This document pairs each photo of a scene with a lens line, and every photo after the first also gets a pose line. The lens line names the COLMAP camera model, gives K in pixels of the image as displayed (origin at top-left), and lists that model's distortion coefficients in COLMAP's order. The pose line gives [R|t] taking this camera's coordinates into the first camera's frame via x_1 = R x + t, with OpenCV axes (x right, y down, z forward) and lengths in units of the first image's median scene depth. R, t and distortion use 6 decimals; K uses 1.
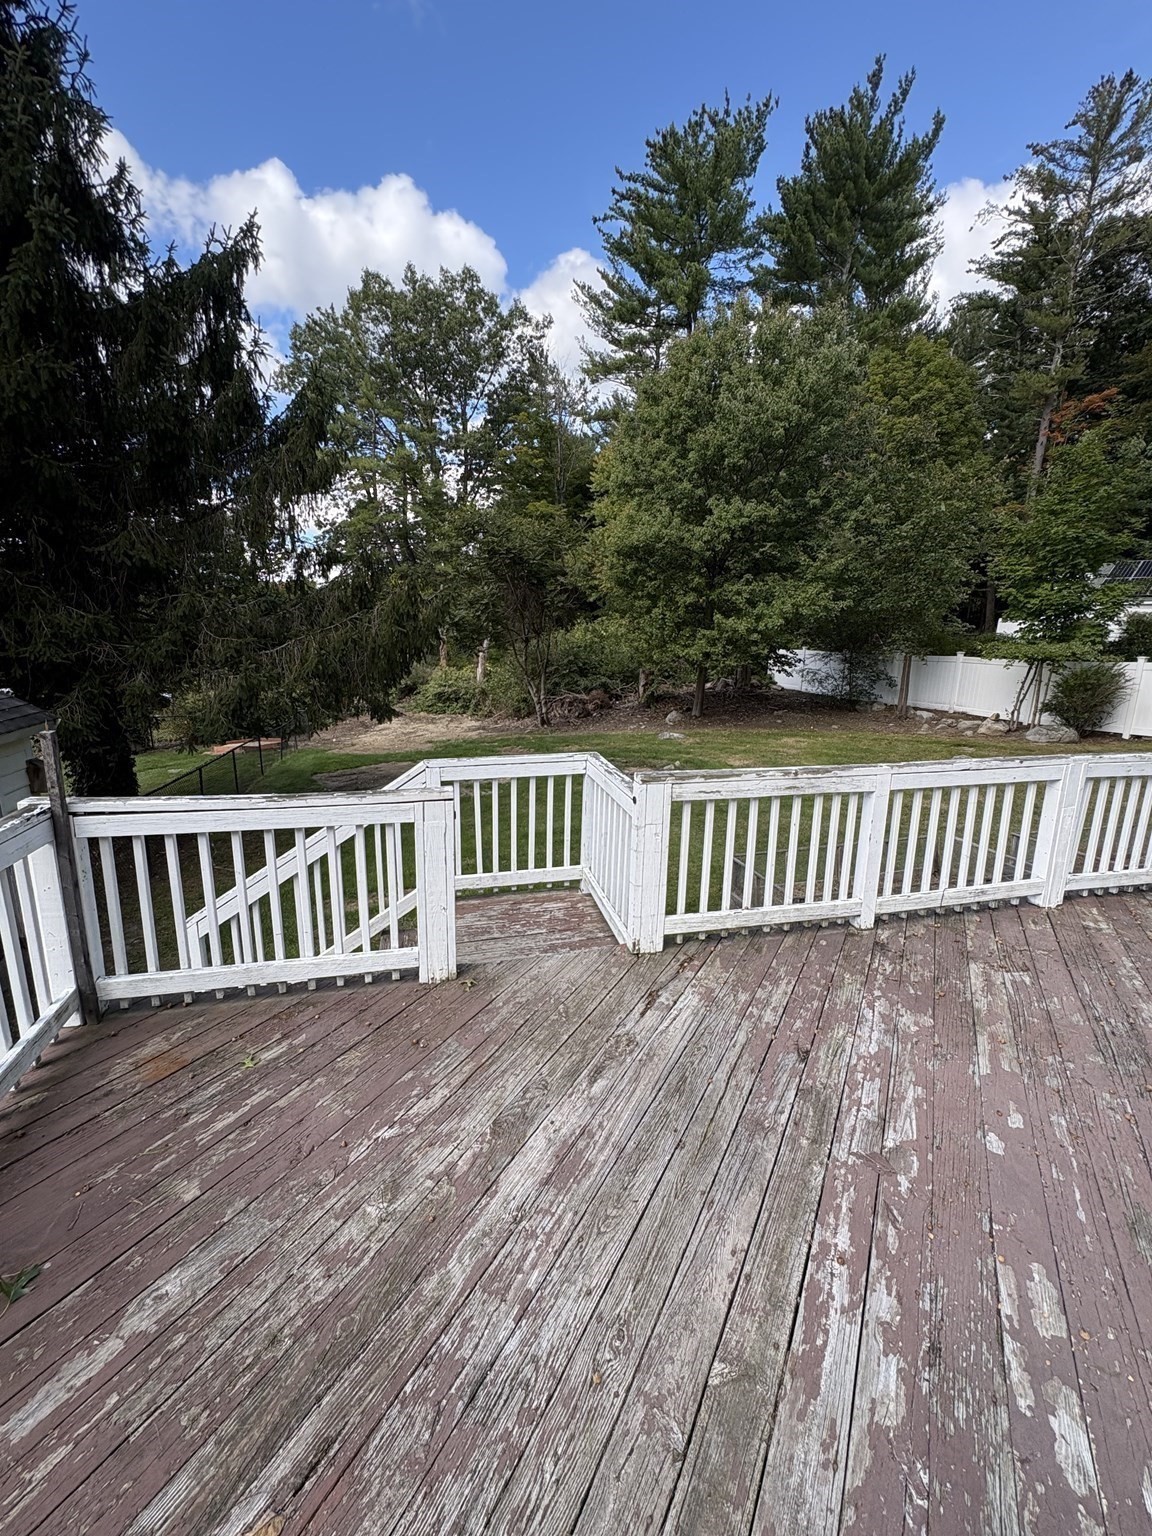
lens RADIAL K [[615.6, 0, 576.0], [0, 615.6, 768.0], [0, 0, 1]] dist [-0.003909, 0.001276]
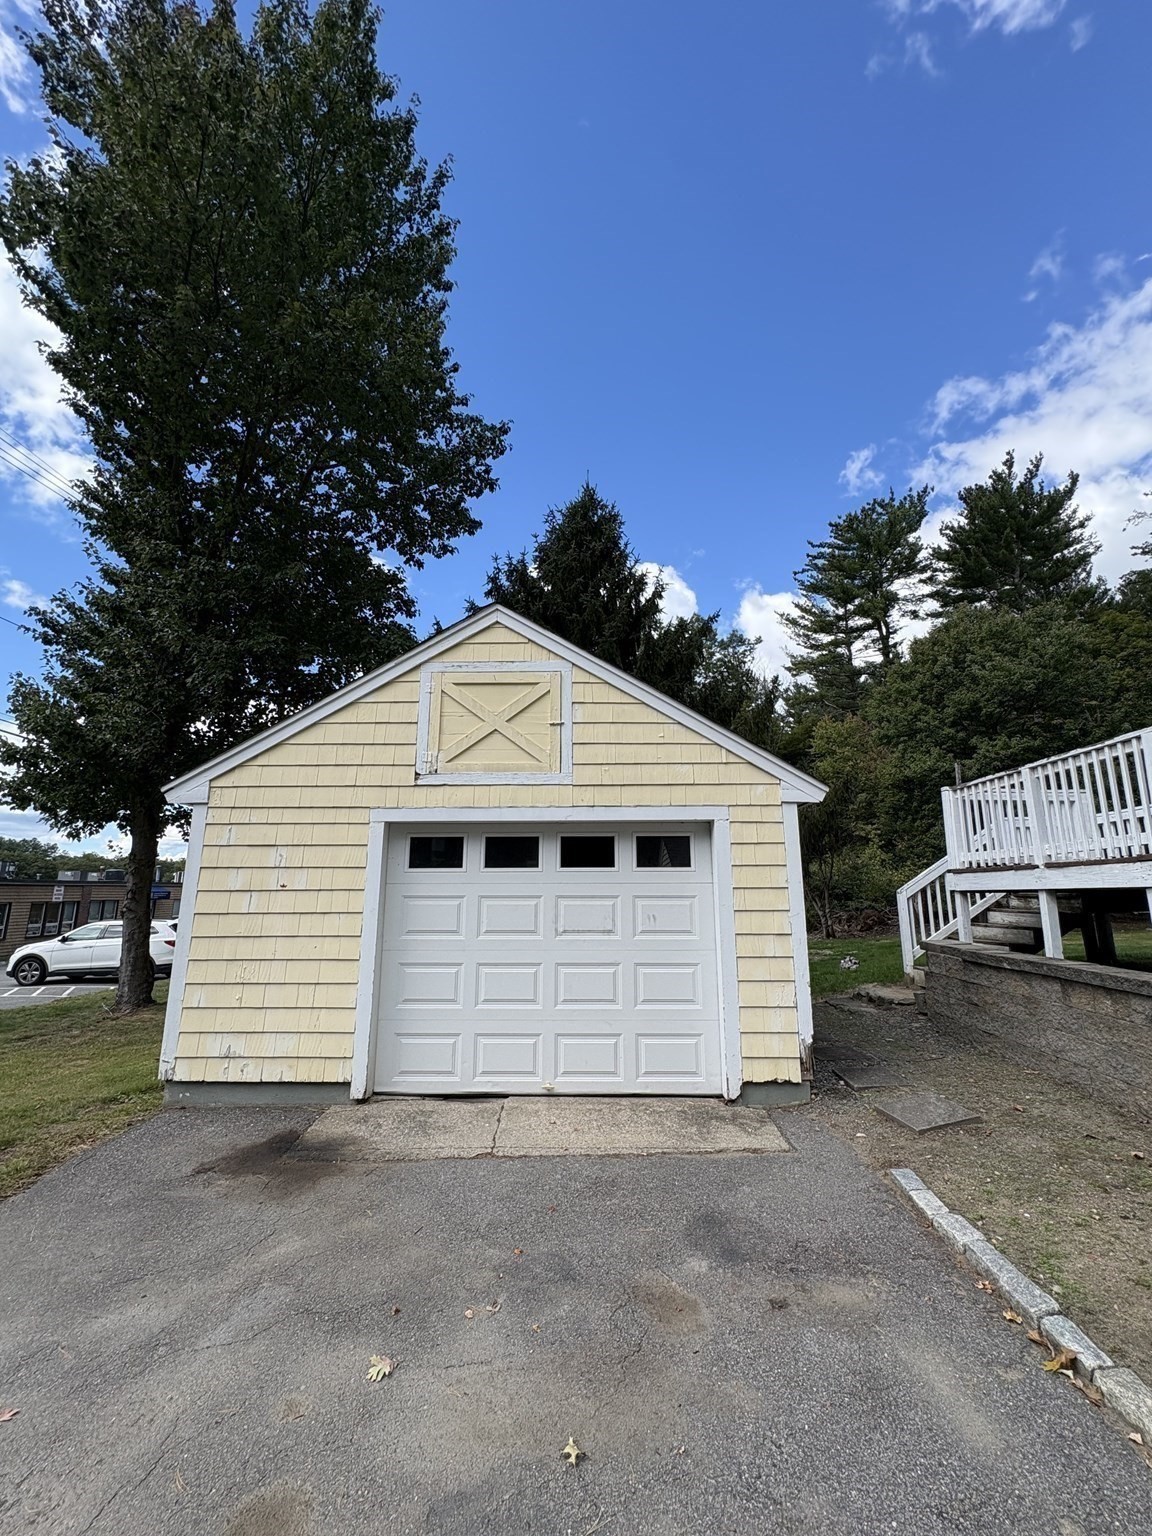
lens RADIAL K [[615.6, 0, 576.0], [0, 615.6, 768.0], [0, 0, 1]] dist [-0.003909, 0.001276]
pose [[0.964723, -0.069031, -0.254054, -0.123512], [-0.044100, 0.909002, -0.414452, 0.086265], [0.259546, 0.411035, 0.873891, -0.142167]]
